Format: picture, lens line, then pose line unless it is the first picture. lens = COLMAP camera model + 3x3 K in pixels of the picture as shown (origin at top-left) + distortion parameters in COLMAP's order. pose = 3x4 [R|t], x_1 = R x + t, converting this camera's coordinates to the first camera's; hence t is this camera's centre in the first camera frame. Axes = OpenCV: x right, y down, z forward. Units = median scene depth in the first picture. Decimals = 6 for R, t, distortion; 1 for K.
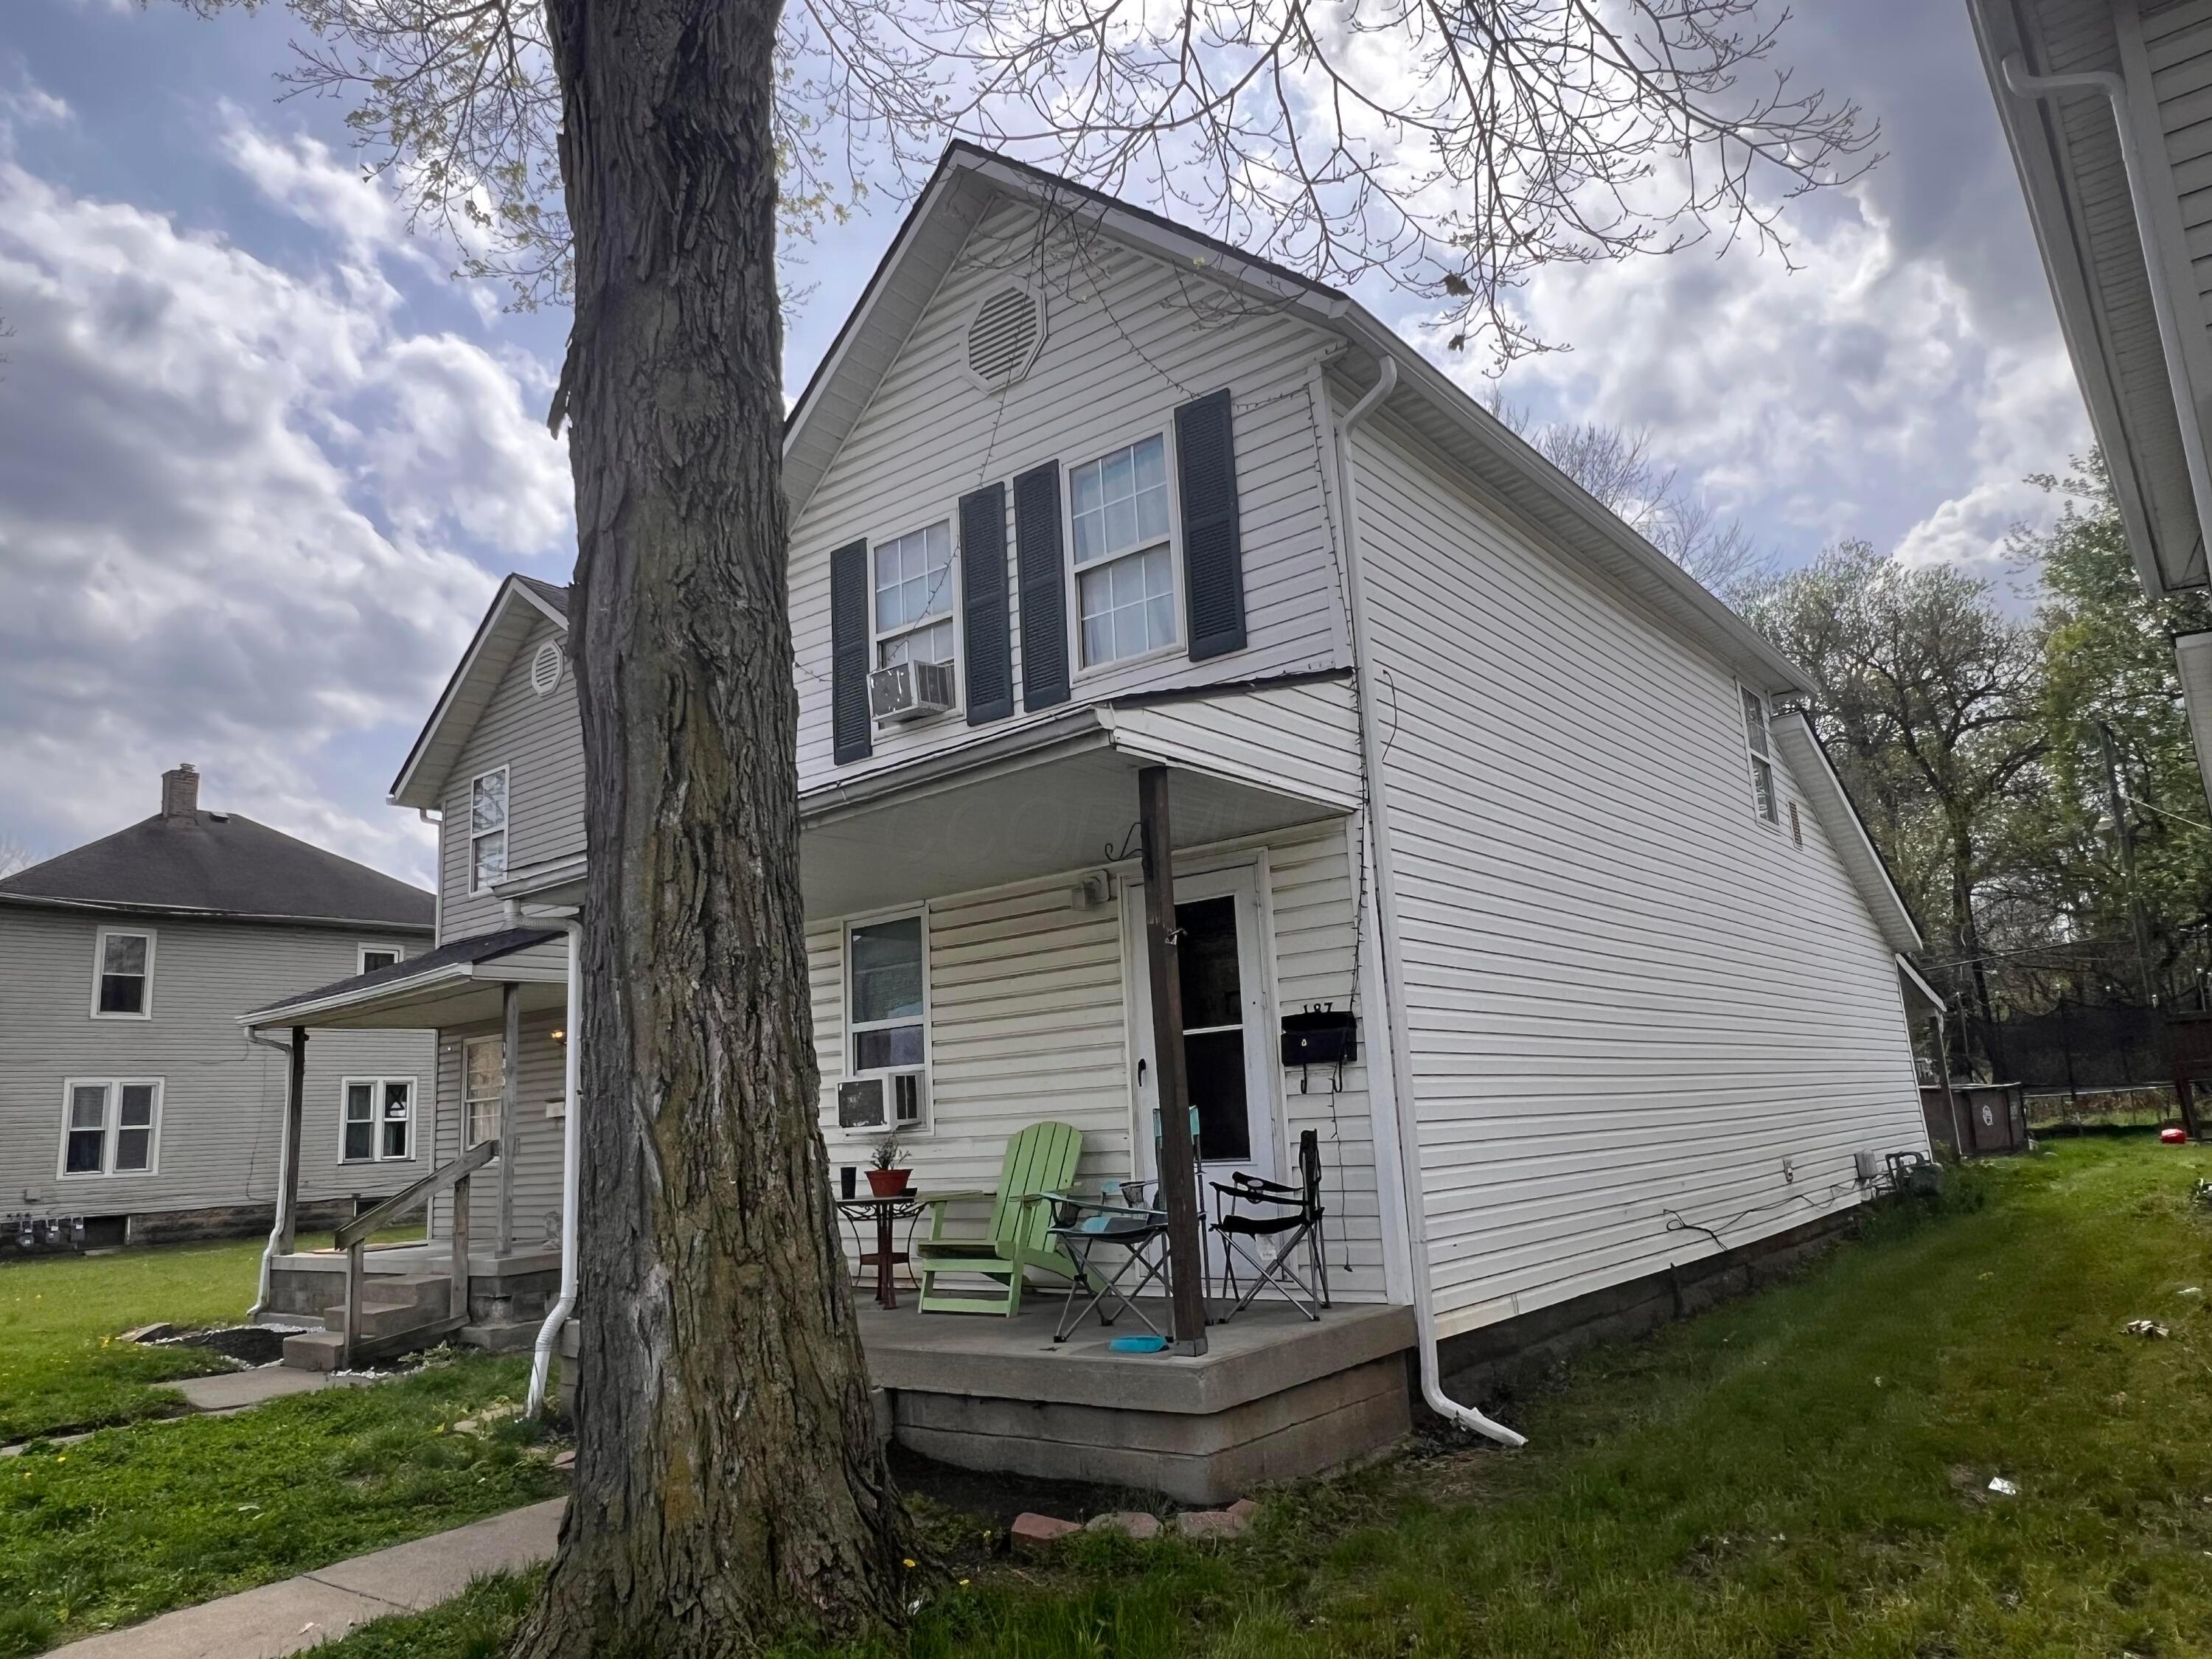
lens RADIAL K [[1461.6, 0, 1087.2], [0, 1461.6, 829.3], [0, 0, 1]] dist [0.000812, -0.002916]
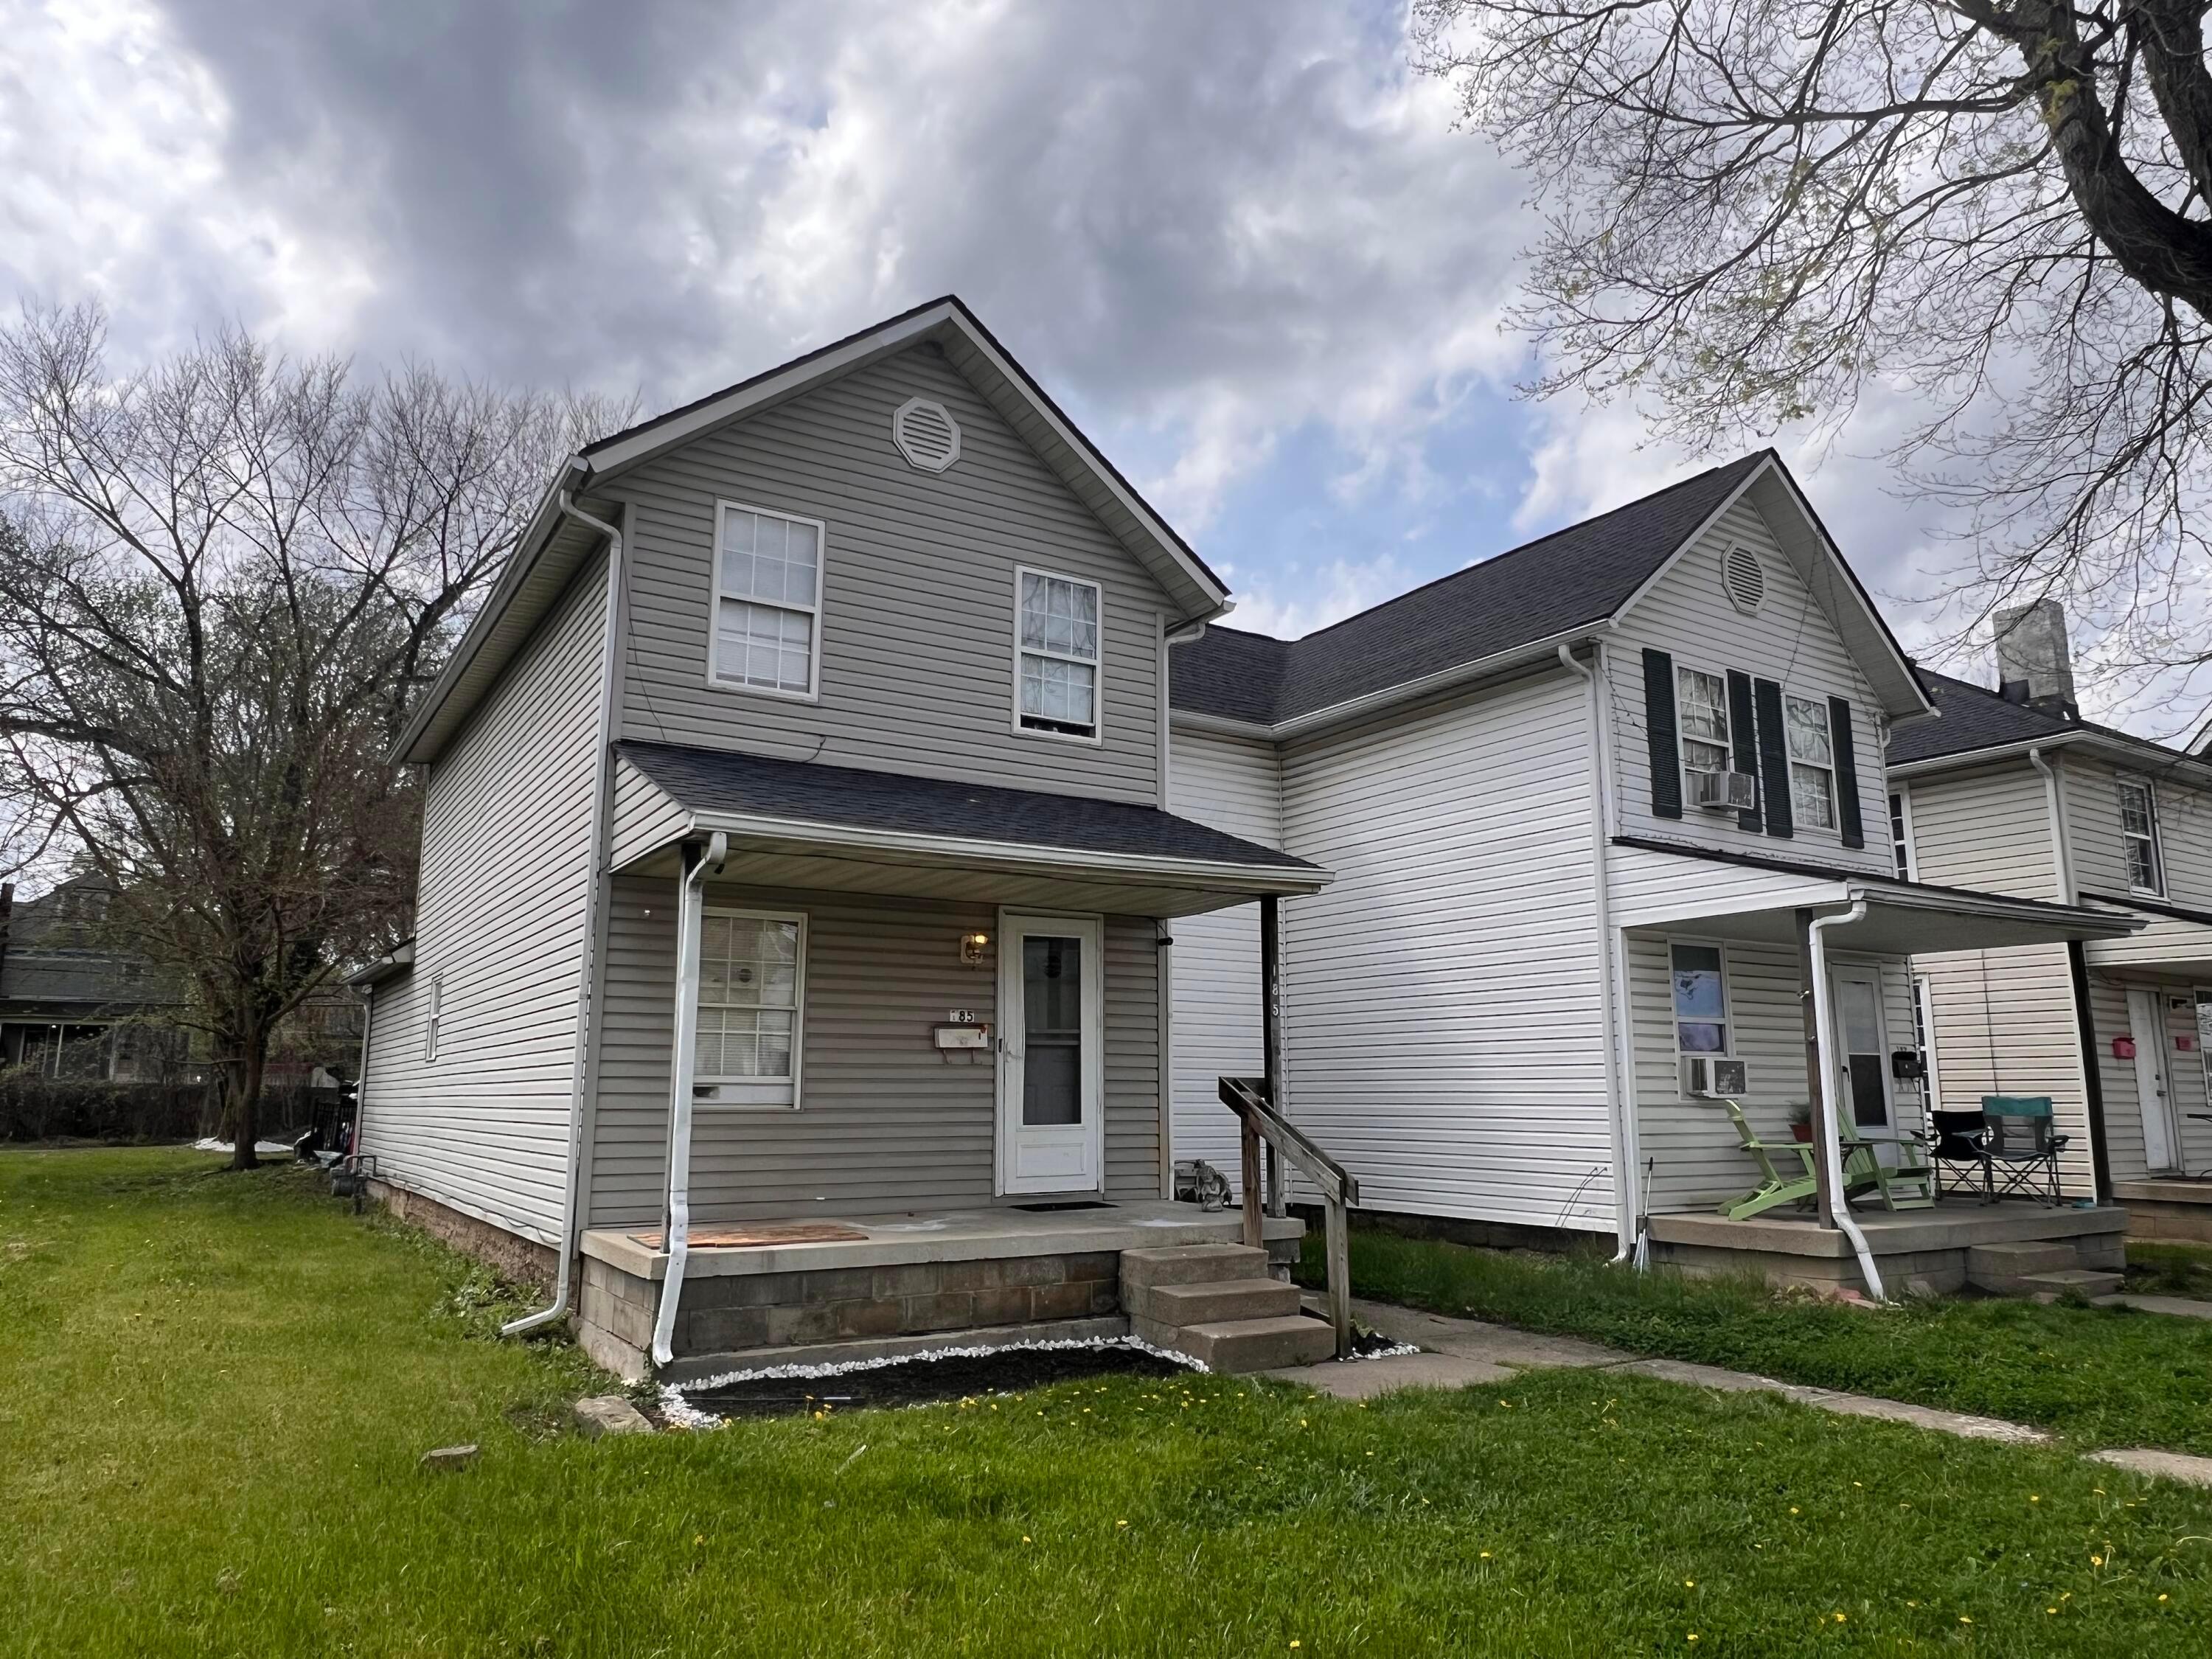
lens RADIAL K [[1461.6, 0, 1095.8], [0, 1461.6, 828.2], [0, 0, 1]] dist [0.000812, -0.002916]
pose [[0.317202, 0.225977, 0.921041, -1.687724], [-0.209996, 0.963824, -0.164152, 0.315808], [-0.924816, -0.141346, 0.353181, 1.106697]]
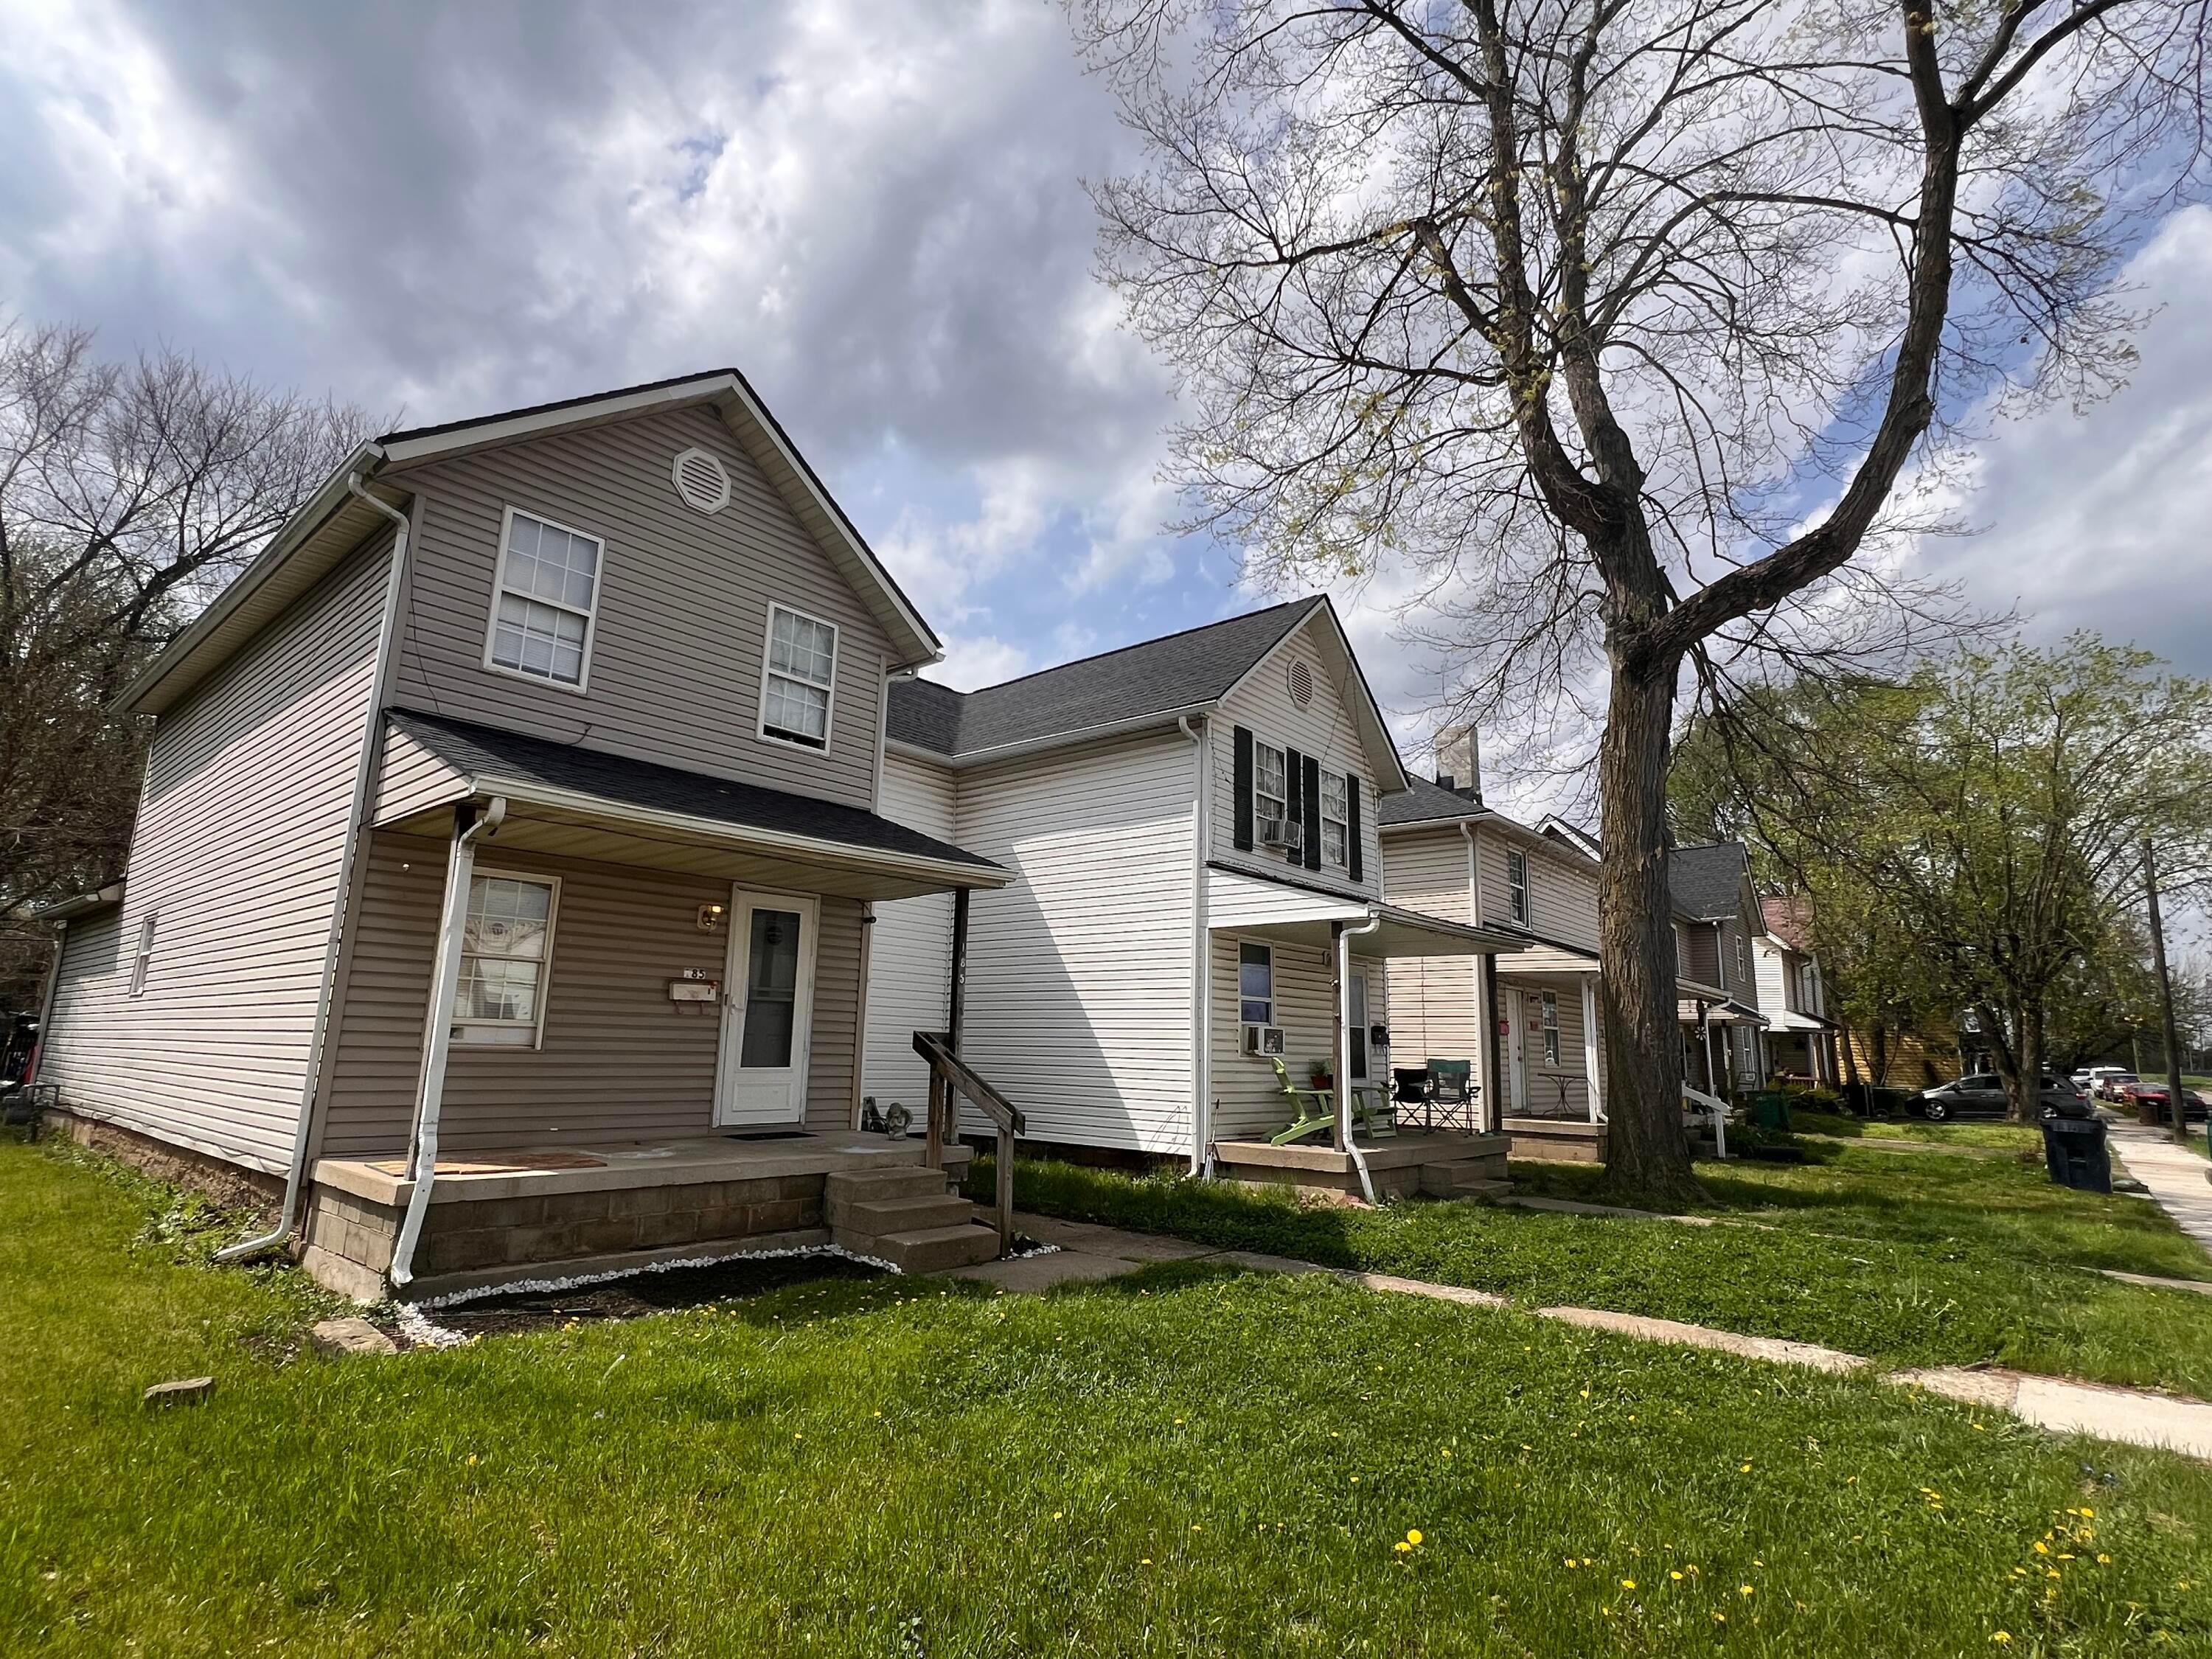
lens RADIAL K [[1116.0, 0, 1097.7], [0, 1116.0, 823.7], [0, 0, 1]] dist [-0.001154, -0.000448]
pose [[0.020881, 0.255273, 0.966643, -1.653226], [-0.225753, 0.943087, -0.244176, 0.329481], [-0.973961, -0.213124, 0.077321, 1.178950]]
